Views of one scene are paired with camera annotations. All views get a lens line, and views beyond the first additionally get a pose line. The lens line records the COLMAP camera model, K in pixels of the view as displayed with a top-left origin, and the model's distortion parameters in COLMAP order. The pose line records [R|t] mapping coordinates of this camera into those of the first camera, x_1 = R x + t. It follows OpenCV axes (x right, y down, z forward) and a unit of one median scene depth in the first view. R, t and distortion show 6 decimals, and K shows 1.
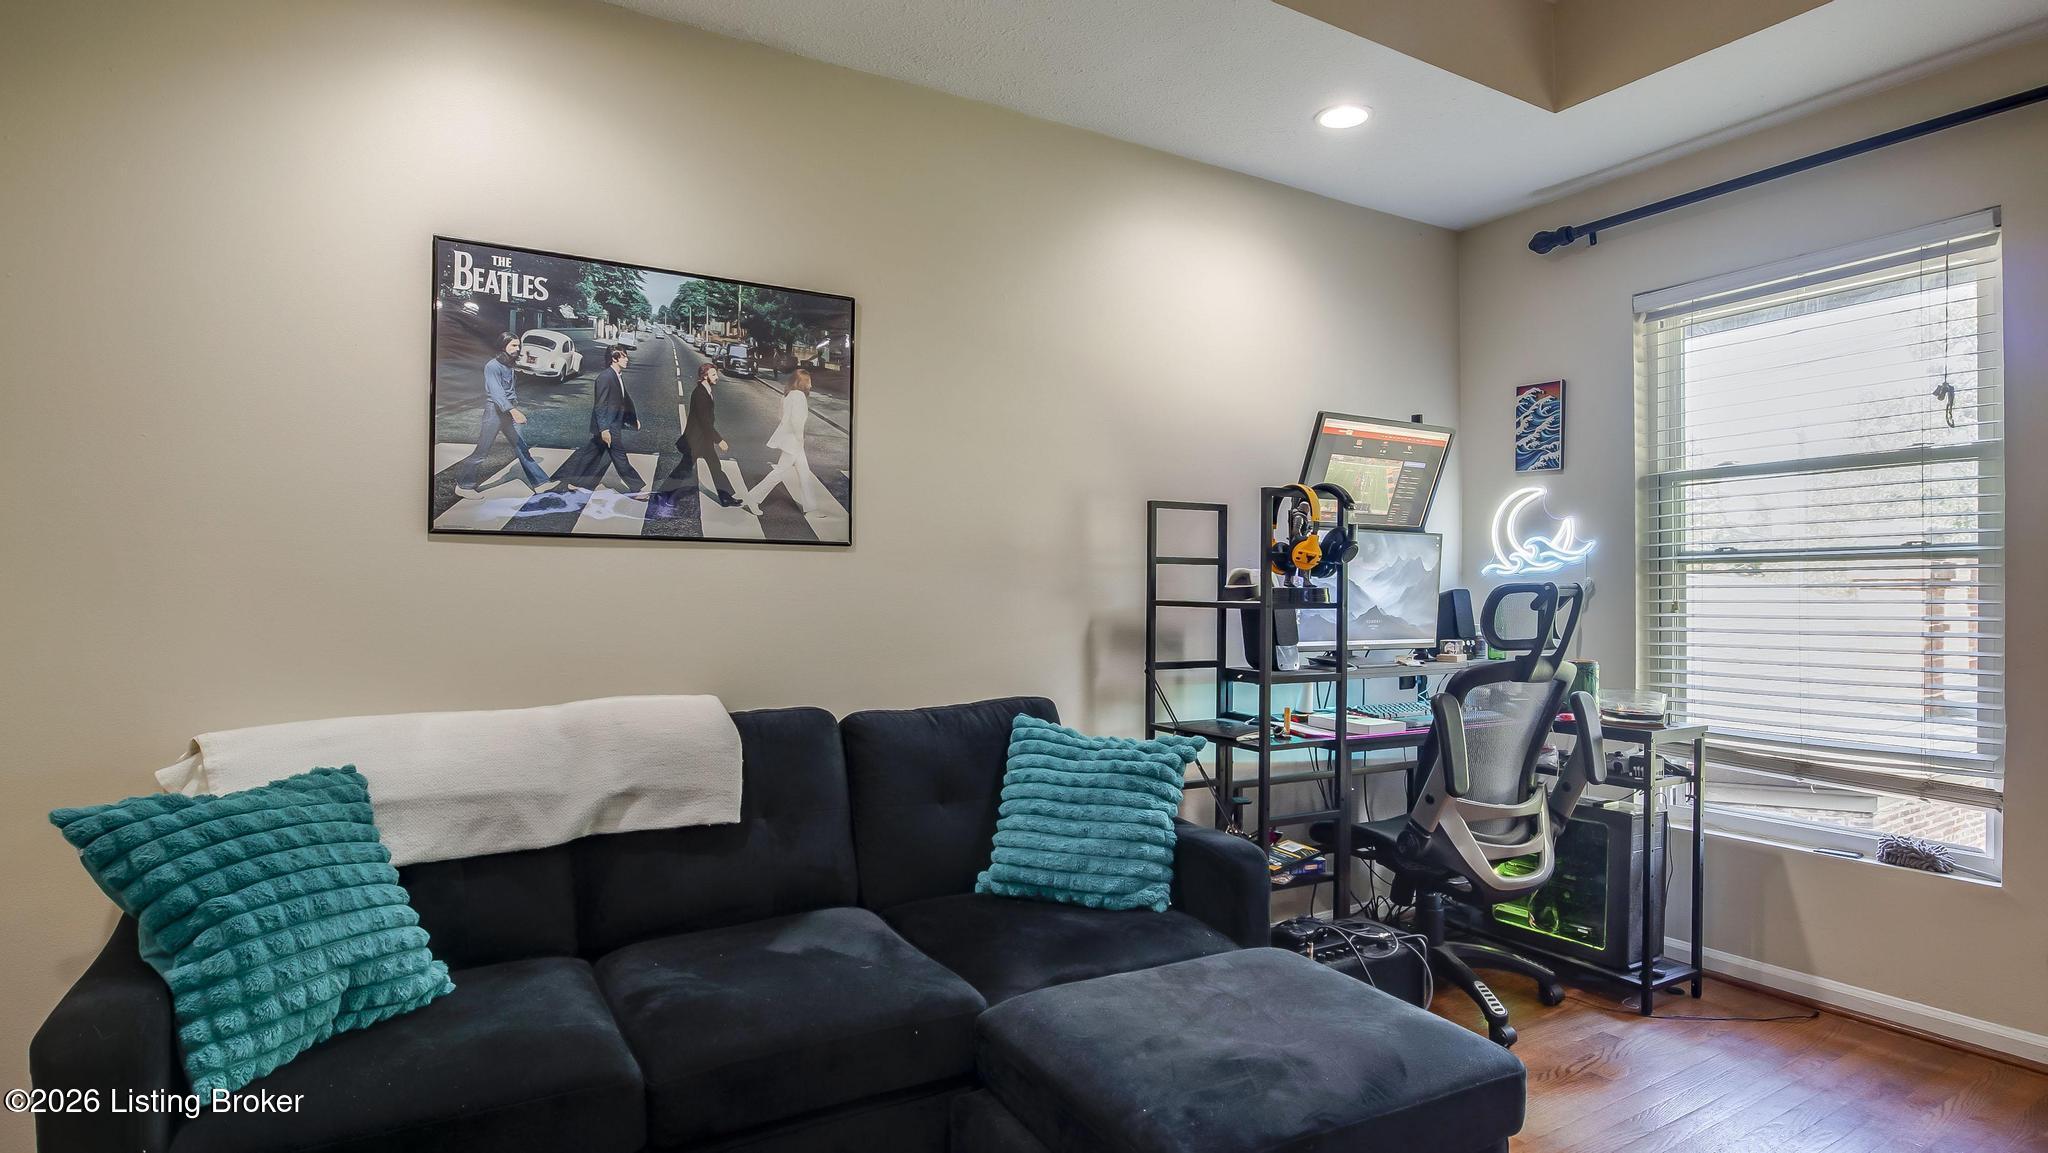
lens RADIAL K [[1083.8, 0, 1017.7], [0, 1083.8, 590.8], [0, 0, 1]] dist [-0.029265, 0.001568]
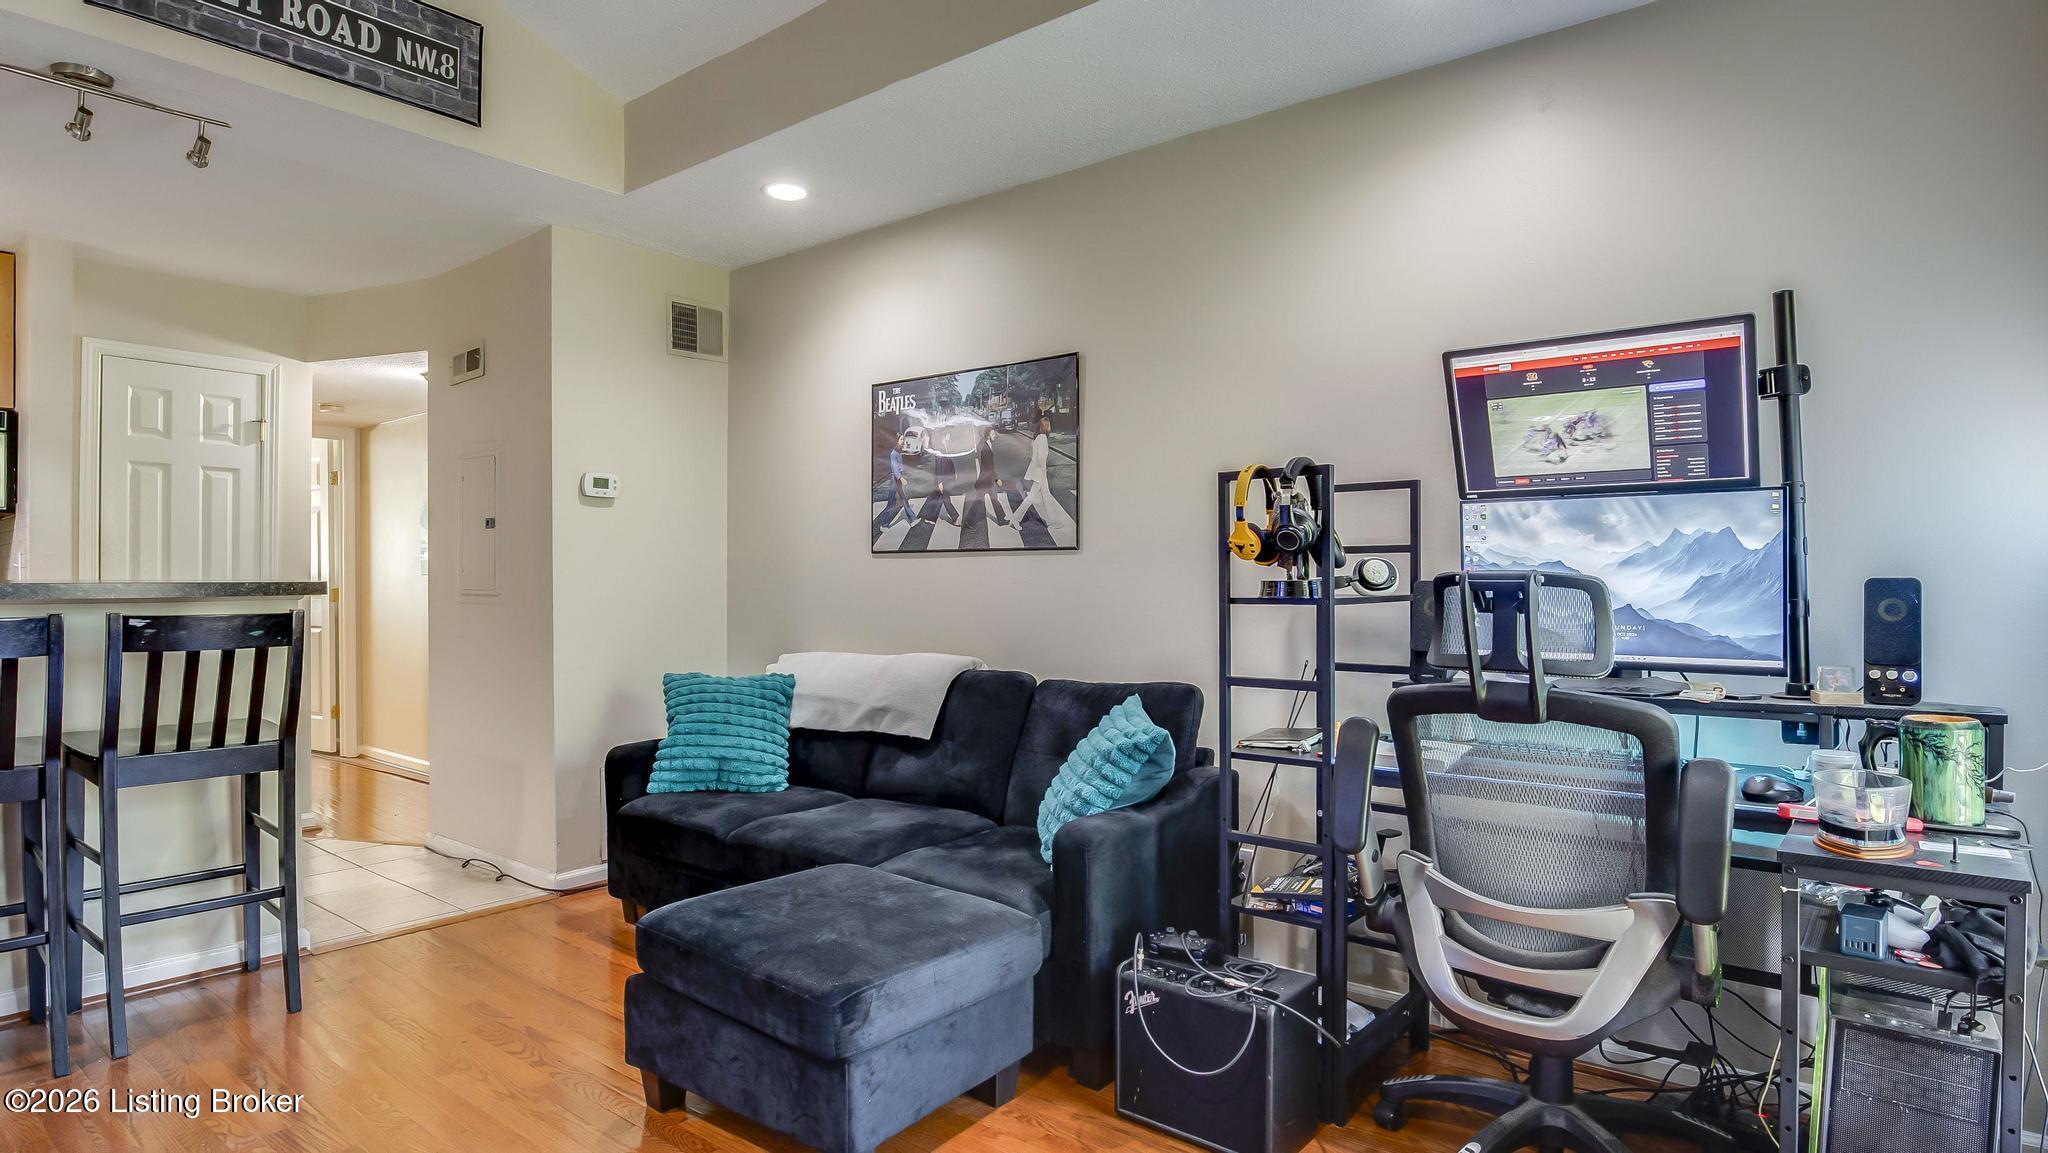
lens RADIAL K [[1083.8, 0, 1017.7], [0, 1083.8, 590.8], [0, 0, 1]] dist [-0.029265, 0.001568]
pose [[0.350142, -0.000472, -0.936697, 1.056149], [-0.001871, 0.999998, -0.001203, 0.008623], [0.936695, 0.002173, 0.350140, 0.521140]]
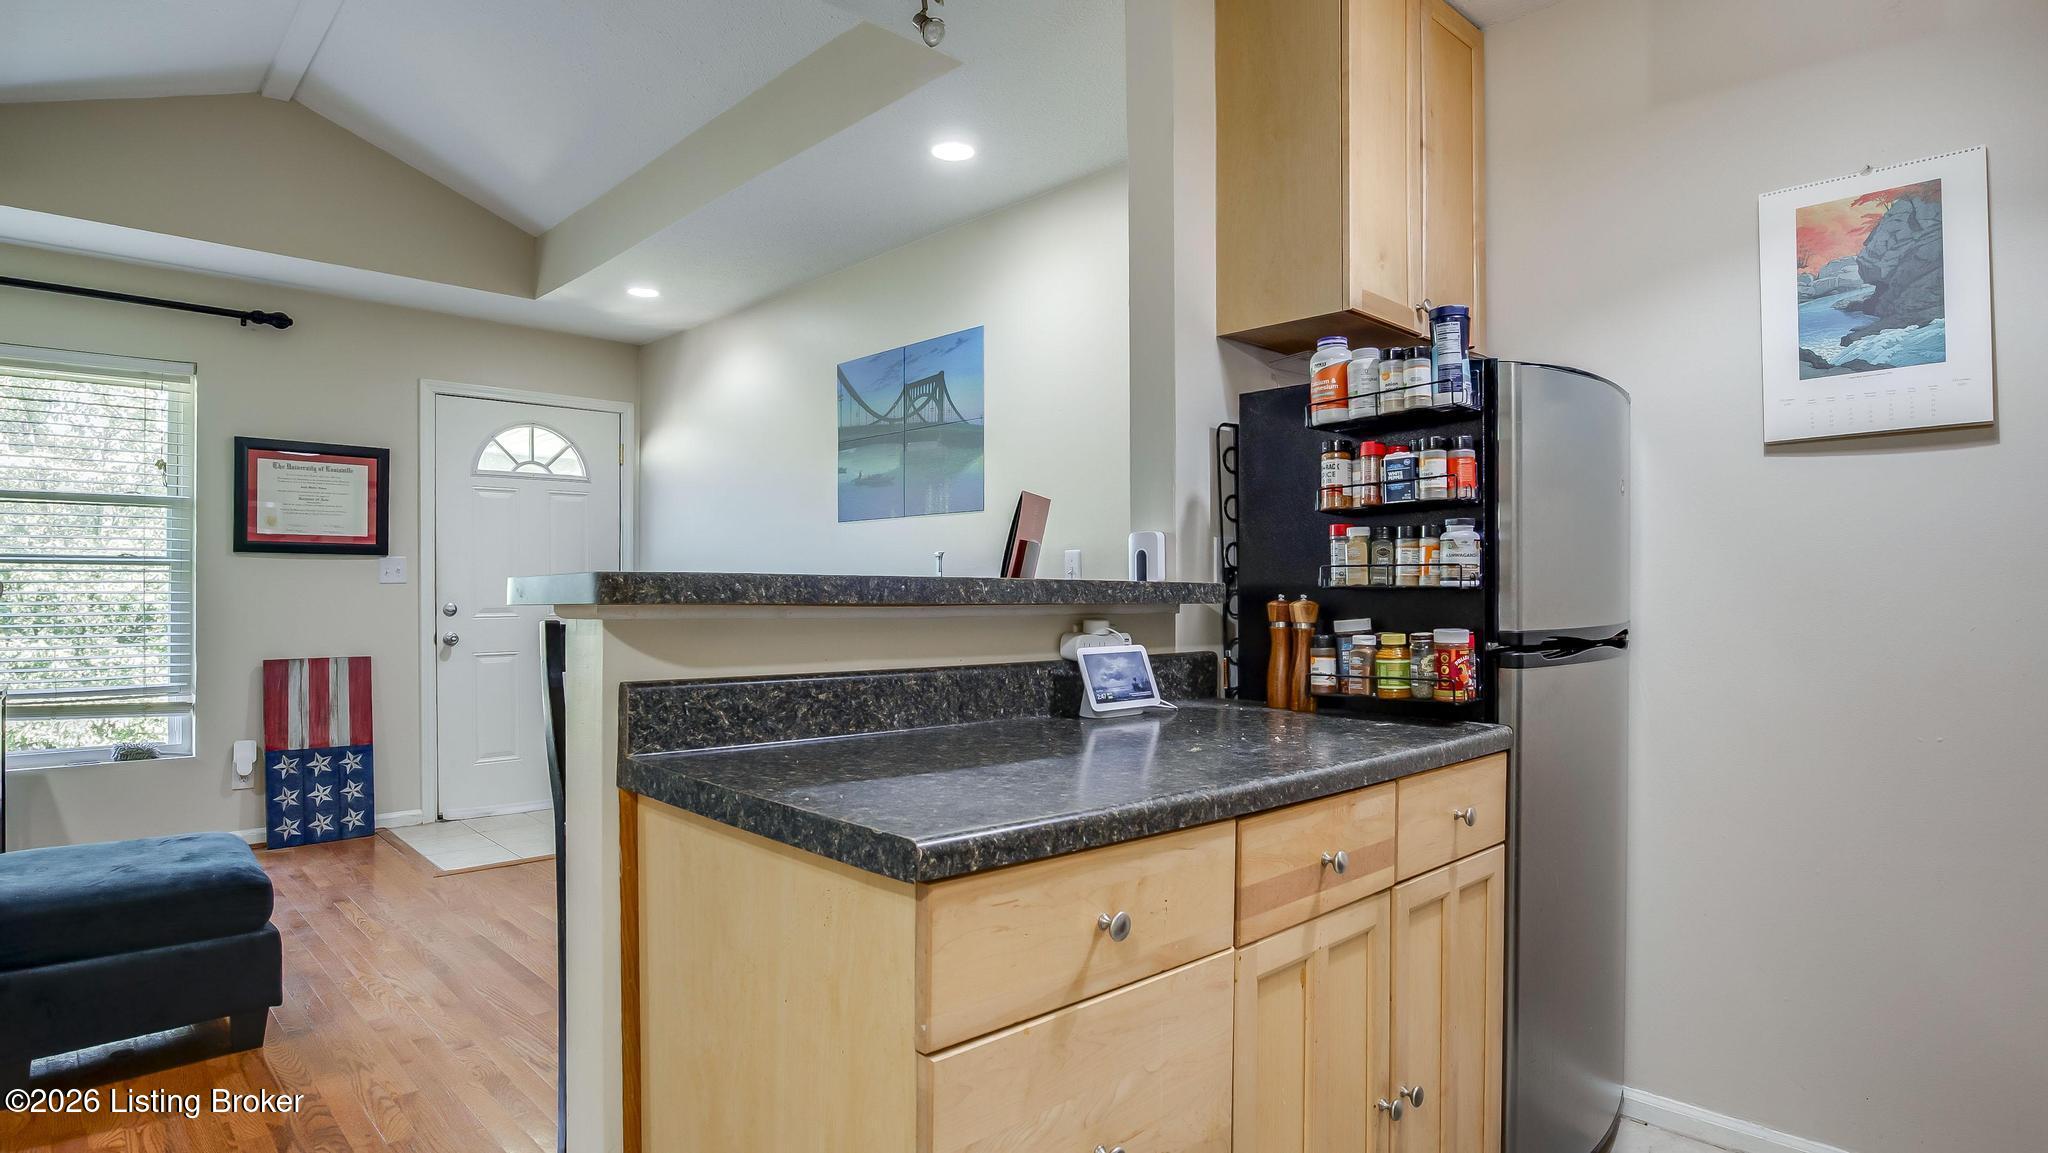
lens RADIAL K [[1083.8, 0, 1017.7], [0, 1083.8, 590.8], [0, 0, 1]] dist [-0.029265, 0.001568]
pose [[-0.220106, -0.000810, 0.975476, -1.032011], [-0.002260, 0.999997, 0.000320, 0.004958], [-0.975473, -0.002134, -0.220108, 0.070845]]
